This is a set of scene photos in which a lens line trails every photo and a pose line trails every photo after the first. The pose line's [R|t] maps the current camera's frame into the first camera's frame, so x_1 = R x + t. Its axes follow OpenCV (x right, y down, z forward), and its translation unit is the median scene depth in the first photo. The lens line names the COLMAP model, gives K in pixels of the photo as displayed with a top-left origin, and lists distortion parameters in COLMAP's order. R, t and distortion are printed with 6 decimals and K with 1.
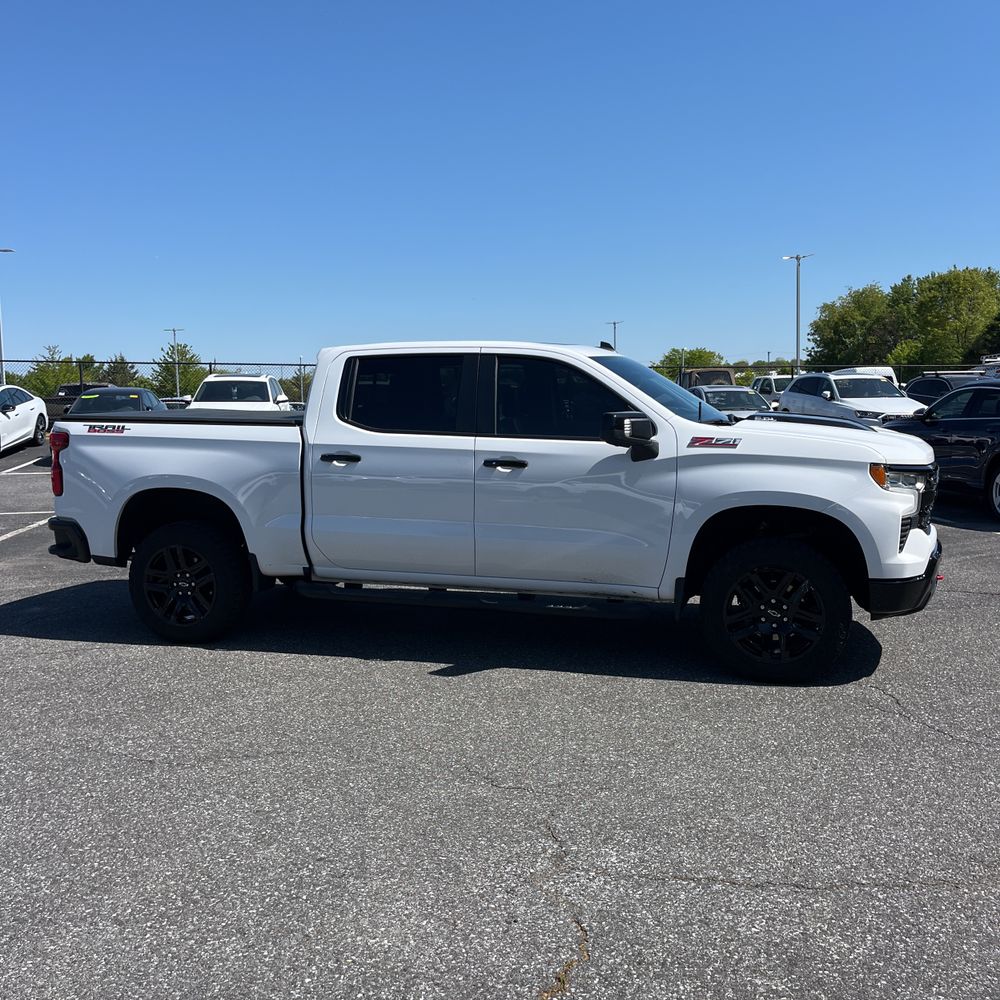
lens RADIAL K [[1018.7, 0, 500.0], [0, 1018.7, 500.0], [0, 0, 1]] dist [0.040709, -0.057046]
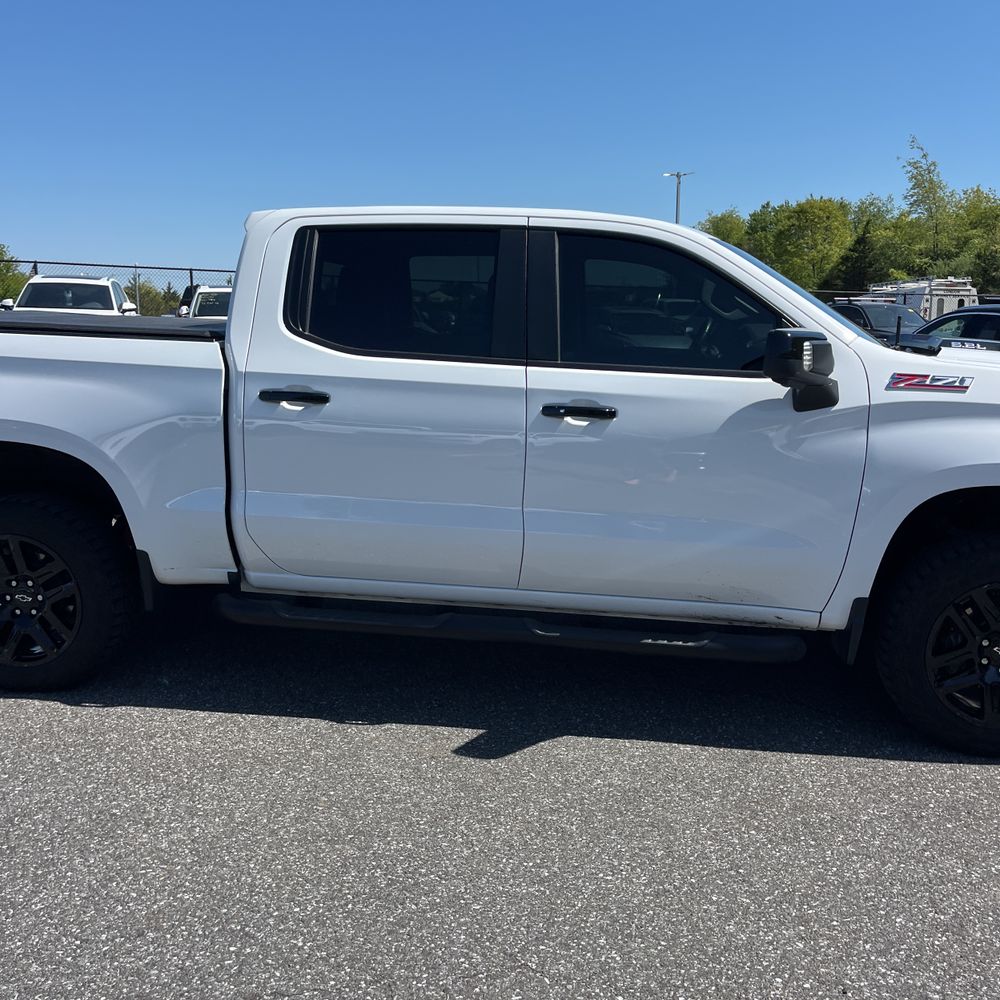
lens RADIAL K [[999.7, 0, 497.4], [0, 999.7, 521.0], [0, 0, 1]] dist [0.024057, 0.007388]
pose [[0.988267, -0.004742, 0.152665, -0.126484], [-0.010437, 0.995085, 0.098473, -0.027129], [-0.152381, -0.098911, 0.983360, 0.387511]]
